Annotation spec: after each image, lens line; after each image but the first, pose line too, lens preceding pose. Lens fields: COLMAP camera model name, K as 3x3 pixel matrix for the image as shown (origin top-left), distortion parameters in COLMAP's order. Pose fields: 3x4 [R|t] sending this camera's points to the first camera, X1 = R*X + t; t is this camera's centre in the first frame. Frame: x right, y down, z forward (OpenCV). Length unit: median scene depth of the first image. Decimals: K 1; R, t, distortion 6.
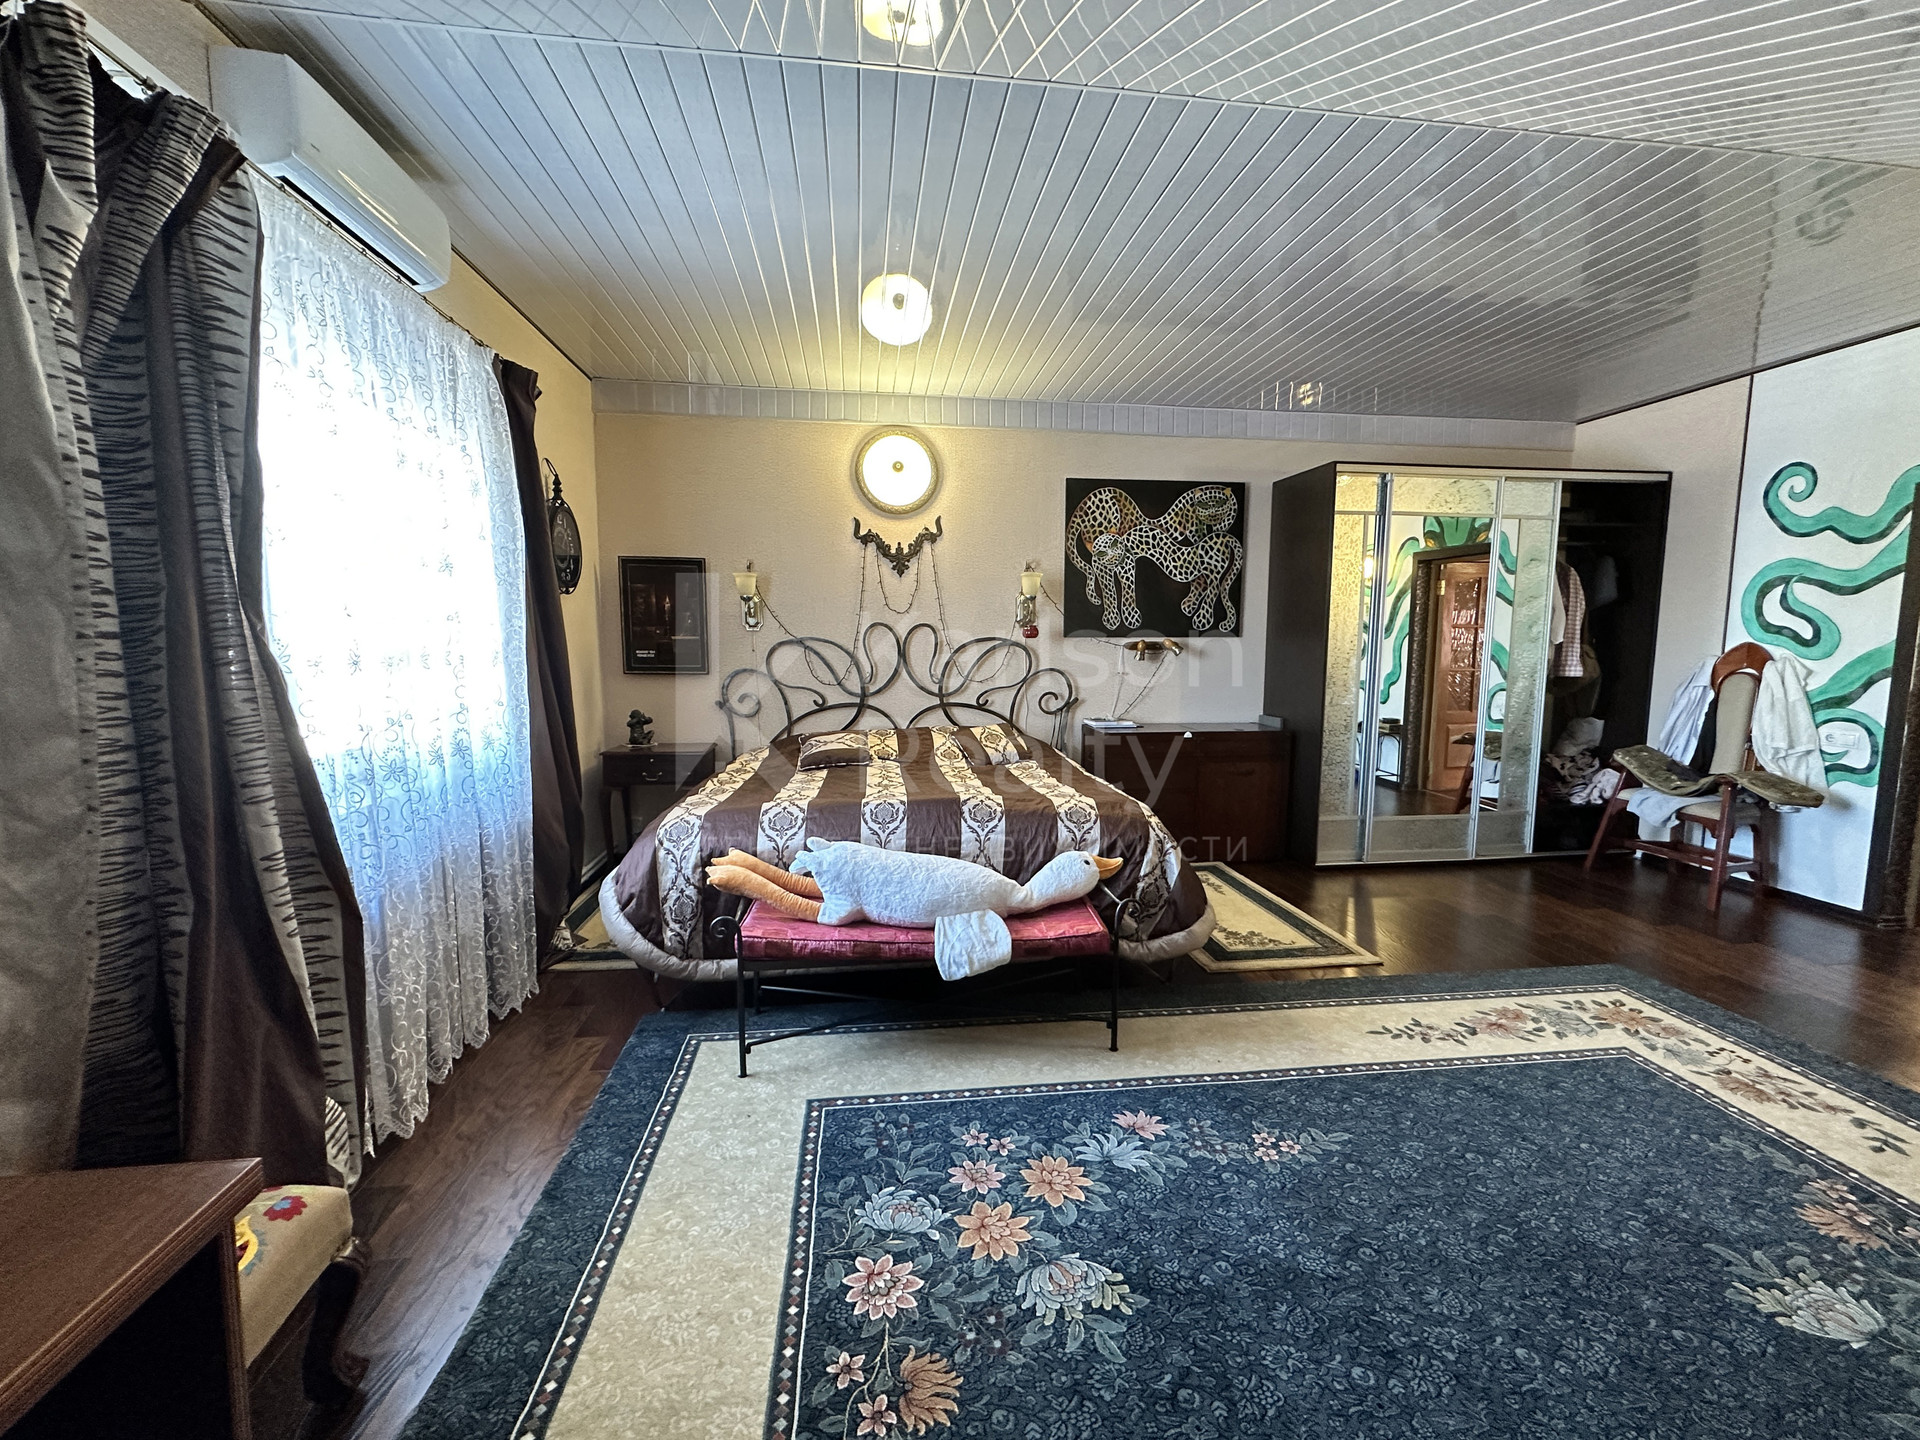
lens RADIAL K [[782.0, 0, 956.7], [0, 782.0, 712.5], [0, 0, 1]] dist [-0.000380, -0.000281]
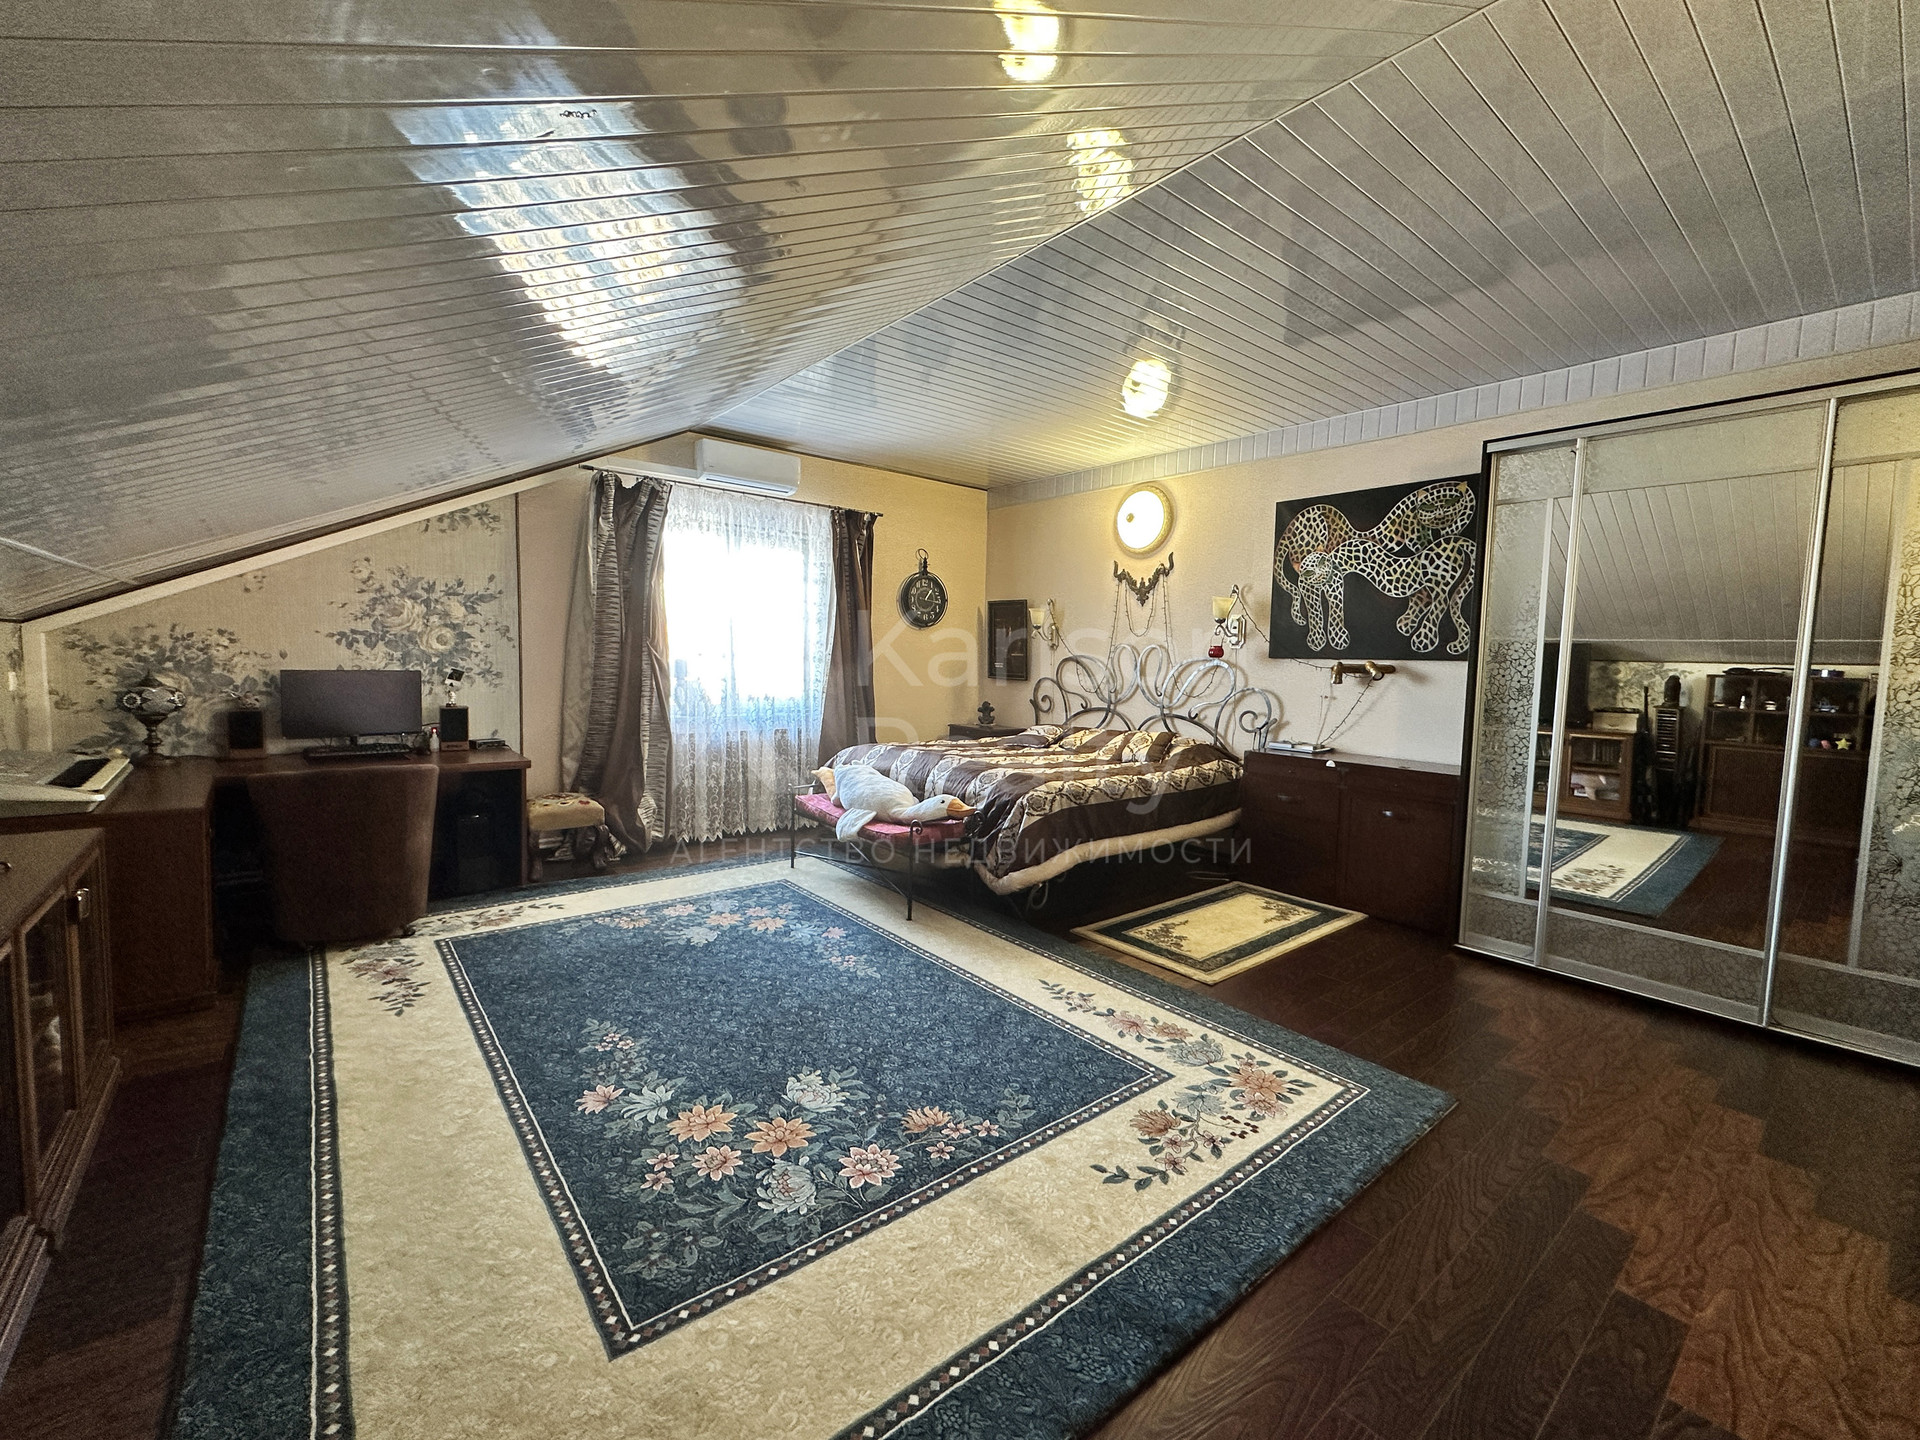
lens RADIAL K [[782.0, 0, 956.7], [0, 782.0, 712.5], [0, 0, 1]] dist [-0.000380, -0.000281]
pose [[0.540699, 0.071026, -0.838212, 1.099695], [-0.103141, 0.994509, 0.017738, -0.003373], [0.834869, 0.076863, 0.545056, 0.163032]]
